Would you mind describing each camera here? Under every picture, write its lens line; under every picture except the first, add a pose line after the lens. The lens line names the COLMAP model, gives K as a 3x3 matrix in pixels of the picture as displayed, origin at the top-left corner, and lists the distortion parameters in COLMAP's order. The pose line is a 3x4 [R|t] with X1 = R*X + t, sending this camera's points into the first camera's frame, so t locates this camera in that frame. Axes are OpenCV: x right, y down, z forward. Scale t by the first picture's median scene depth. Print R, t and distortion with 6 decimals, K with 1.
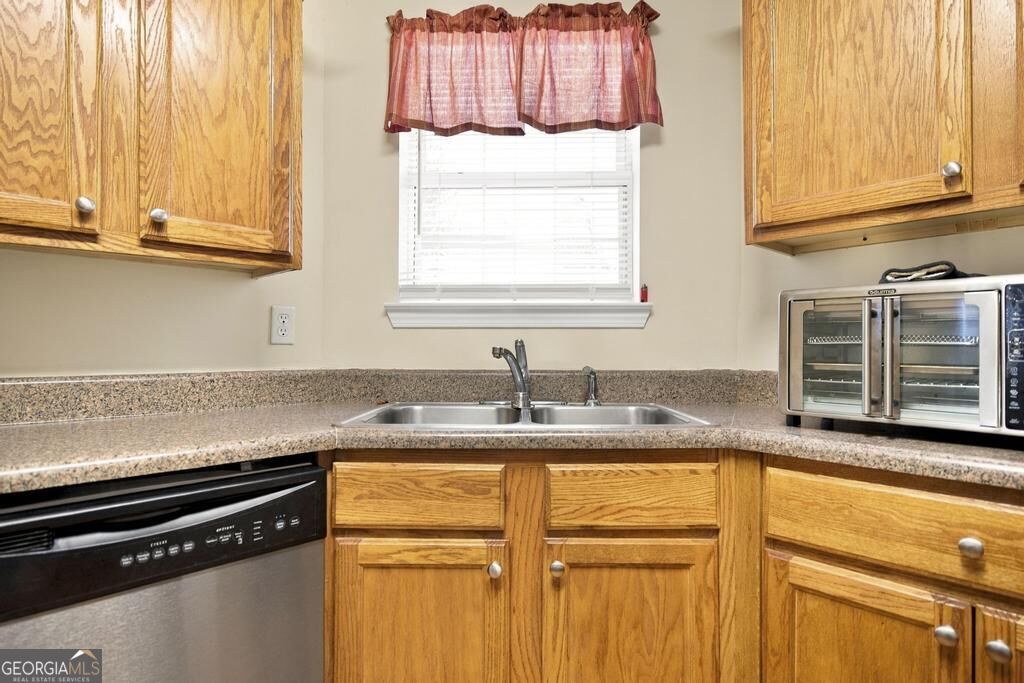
lens RADIAL K [[547.2, 0, 516.6], [0, 547.2, 343.4], [0, 0, 1]] dist [-0.008390, 0.001839]
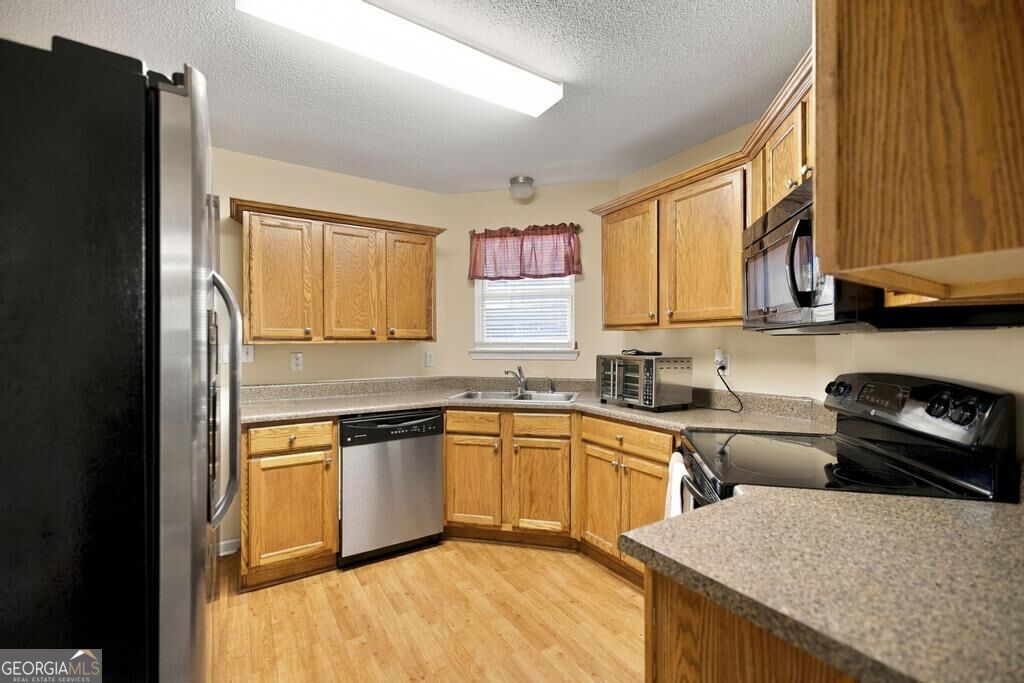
lens RADIAL K [[438.6, 0, 516.6], [0, 438.6, 346.6], [0, 0, 1]] dist [0.002182, -0.000064]
pose [[0.979068, 0.000145, -0.203535, 0.494205], [0.003457, 0.999844, 0.017339, -0.161988], [0.203506, -0.017679, 0.978914, -1.181873]]
